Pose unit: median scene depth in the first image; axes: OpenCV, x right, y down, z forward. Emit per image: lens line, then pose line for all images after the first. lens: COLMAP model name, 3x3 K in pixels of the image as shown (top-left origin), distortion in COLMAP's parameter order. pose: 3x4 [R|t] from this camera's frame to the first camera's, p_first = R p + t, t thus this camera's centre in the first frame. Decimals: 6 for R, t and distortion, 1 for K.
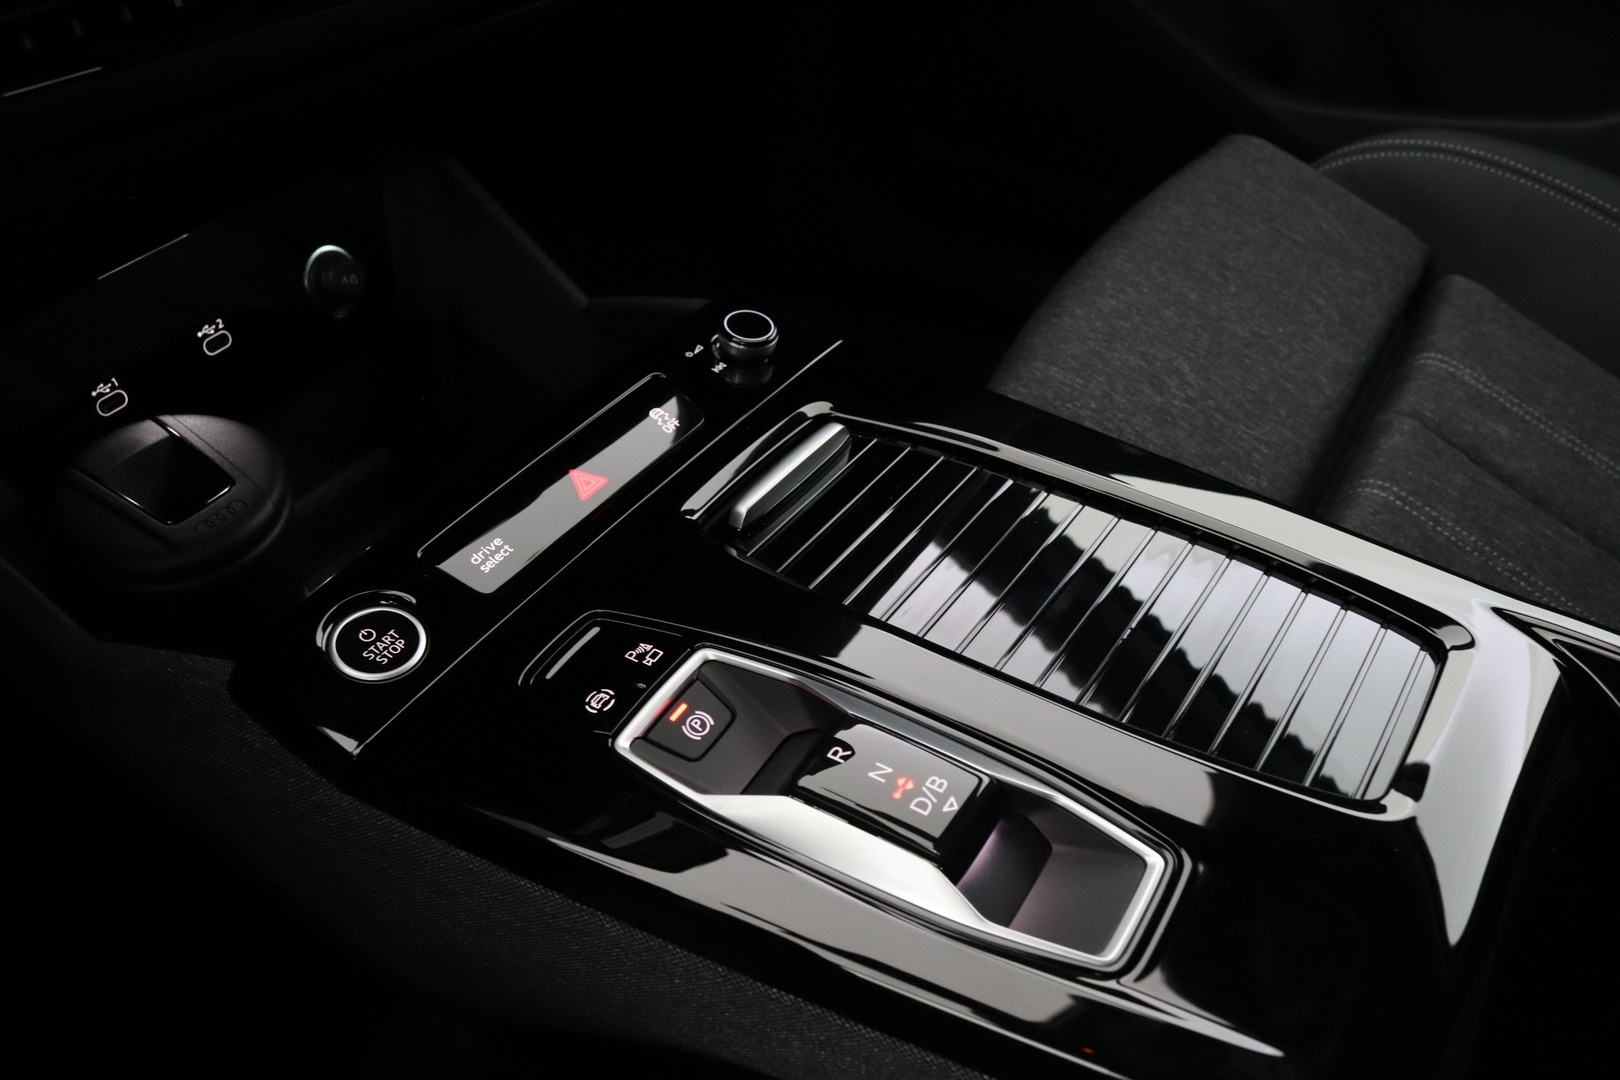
lens RADIAL K [[1329.8, 0, 787.7], [0, 1329.8, 561.8], [0, 0, 1]] dist [-0.167159, 0.140389]
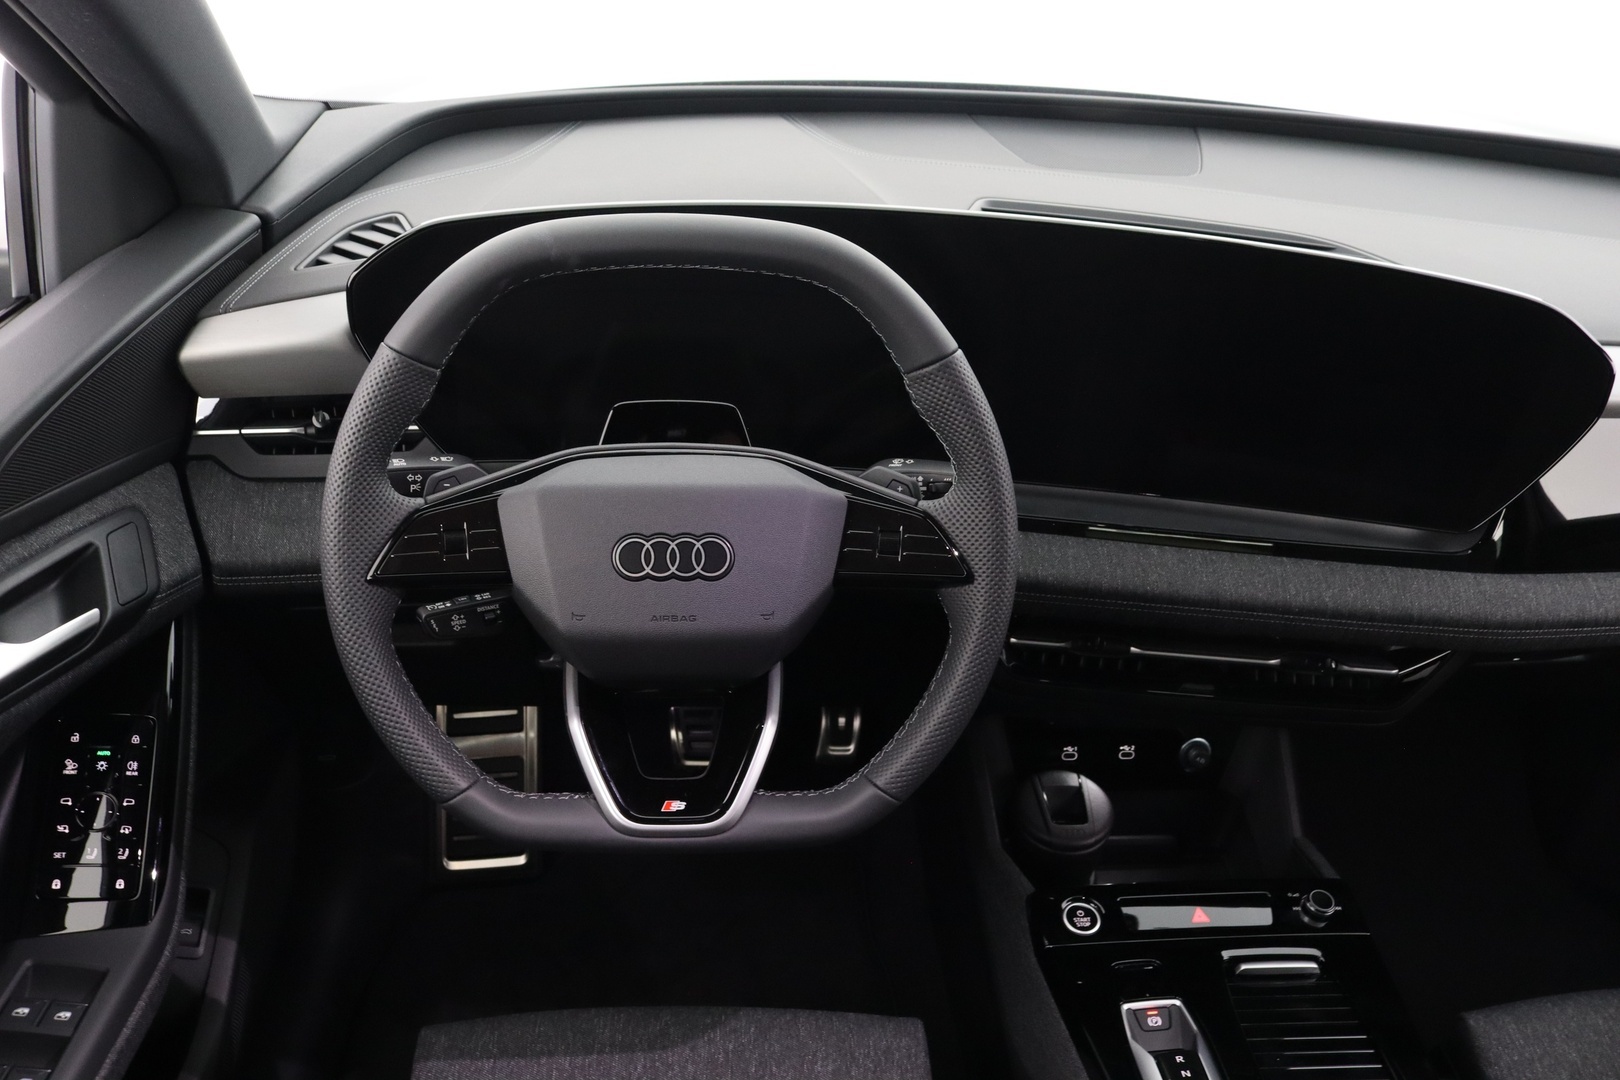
lens RADIAL K [[1329.8, 0, 787.7], [0, 1329.8, 561.8], [0, 0, 1]] dist [-0.167159, 0.140389]
pose [[0.606694, 0.438549, -0.663021, 0.552315], [-0.558318, 0.828788, 0.037307, -0.221885], [0.565865, 0.347543, 0.747670, -1.122619]]
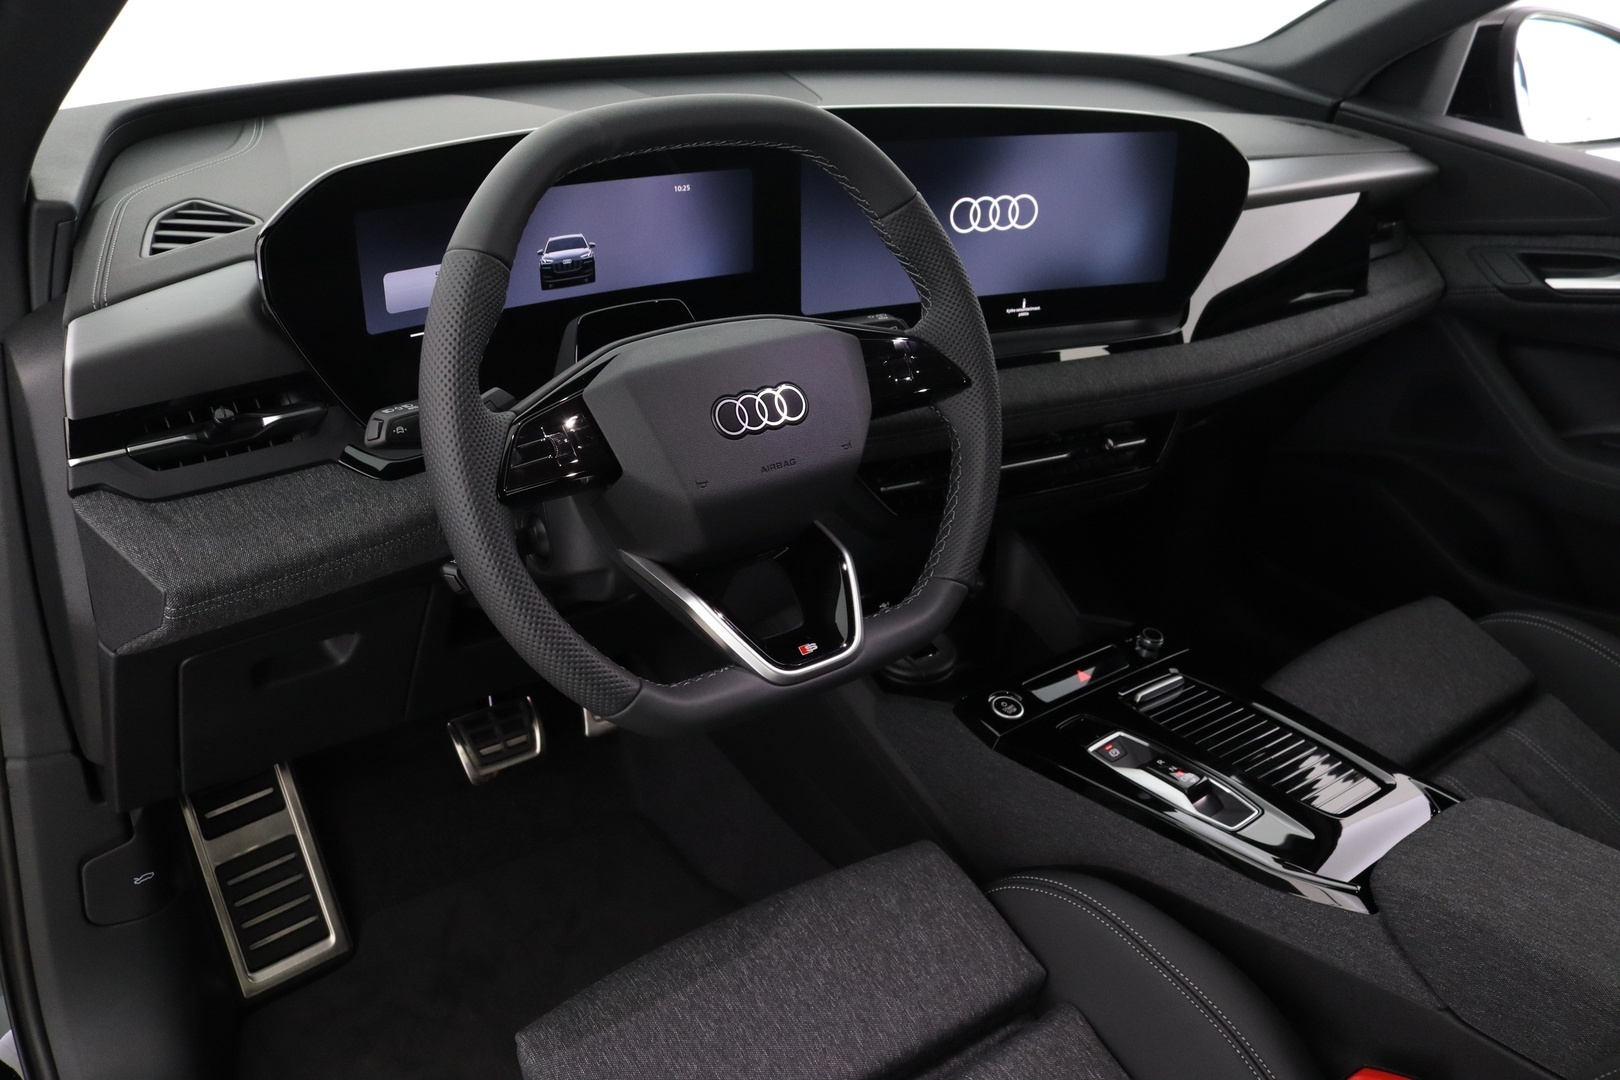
lens RADIAL K [[1329.8, 0, 787.7], [0, 1329.8, 561.8], [0, 0, 1]] dist [-0.167159, 0.140389]
pose [[0.943033, 0.182250, -0.278342, -0.013495], [-0.247545, 0.943328, -0.221028, 0.406320], [0.222286, 0.277339, 0.934704, -1.492741]]
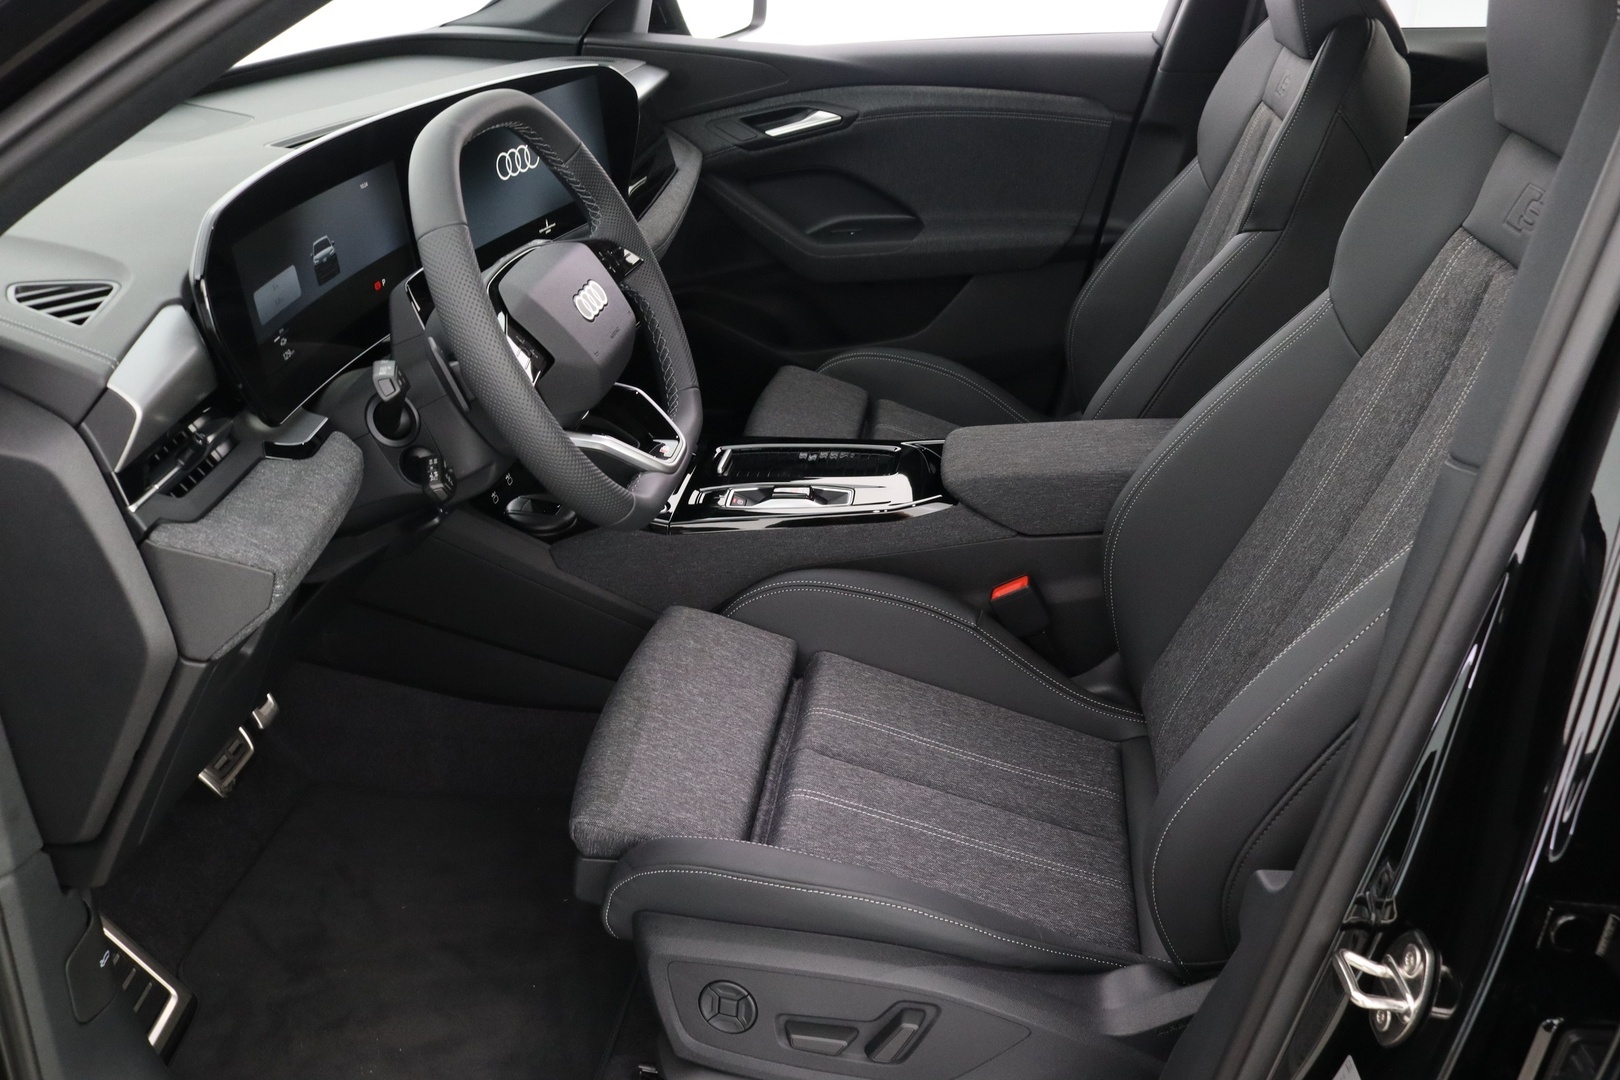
lens RADIAL K [[1329.8, 0, 787.7], [0, 1329.8, 561.8], [0, 0, 1]] dist [-0.167159, 0.140389]
pose [[0.904883, -0.225707, 0.360892, -1.106095], [0.304042, 0.936092, -0.176893, 0.805327], [-0.297902, 0.269794, 0.915678, -2.100231]]
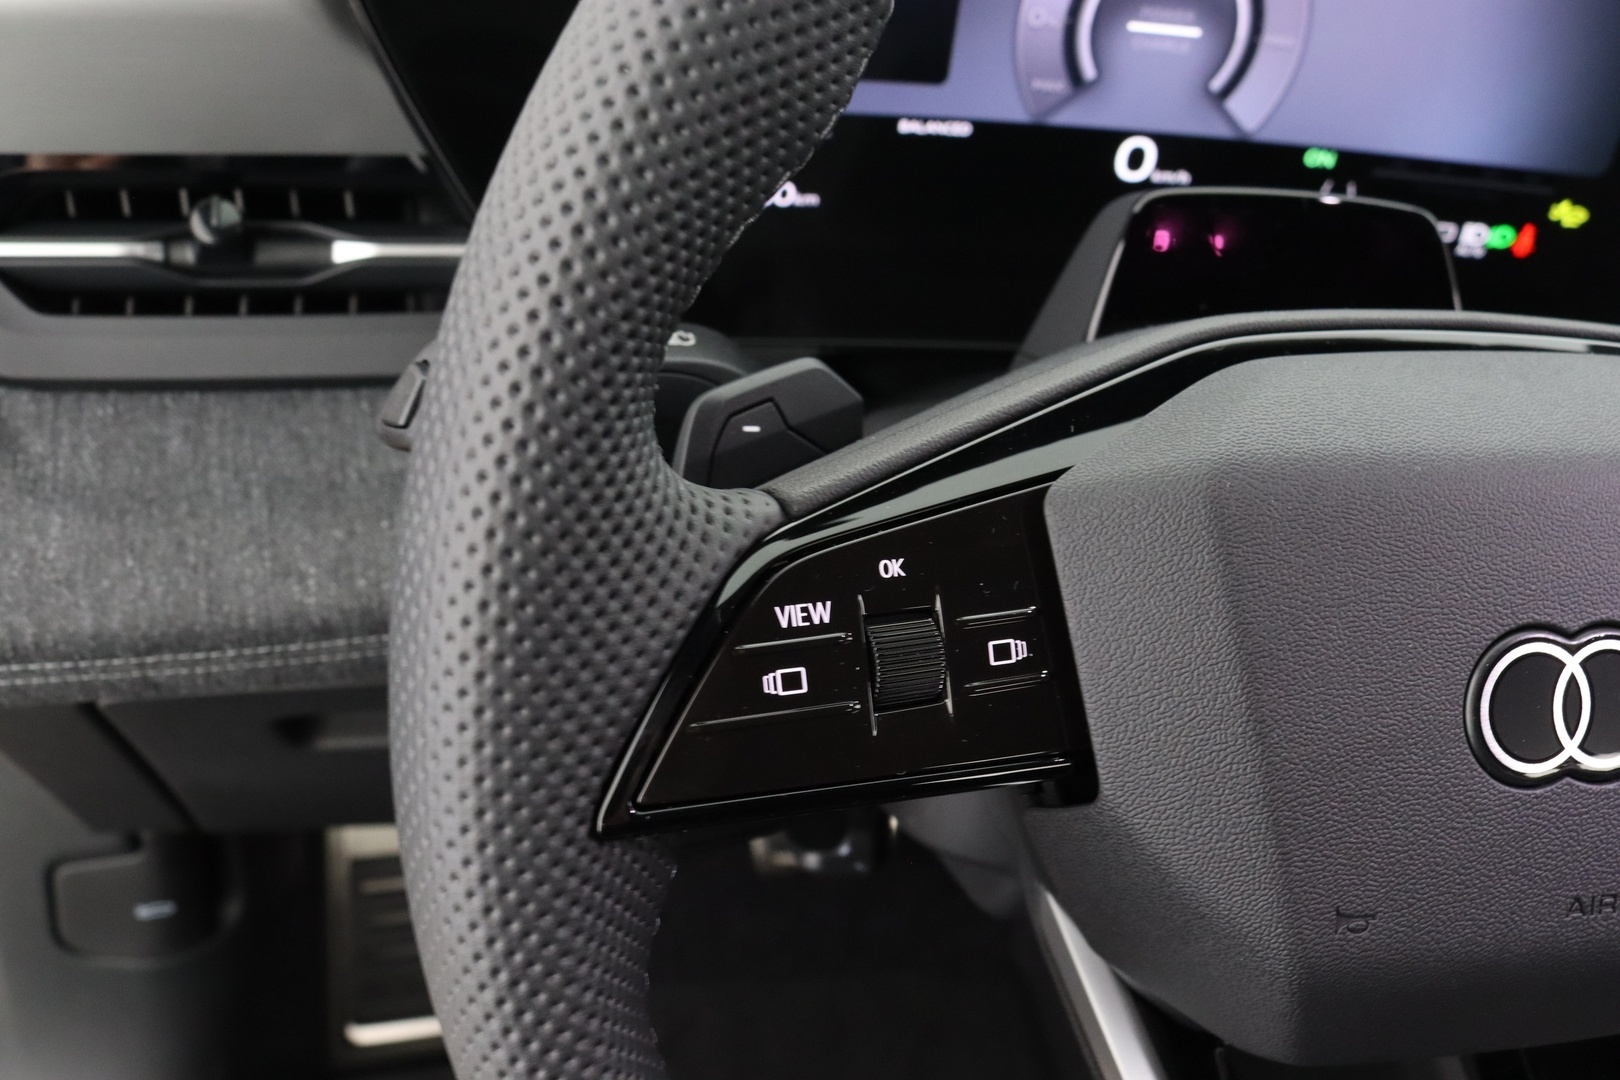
lens RADIAL K [[1457.5, 0, 810.0], [0, 1457.5, 540.0], [0, 0, 1]] dist [-0.100630, 0.005870]
pose [[0.699422, 0.478963, -0.530474, -0.479965], [-0.563339, 0.826220, 0.003236, 0.011110], [0.439838, 0.296573, 0.847695, -0.626790]]
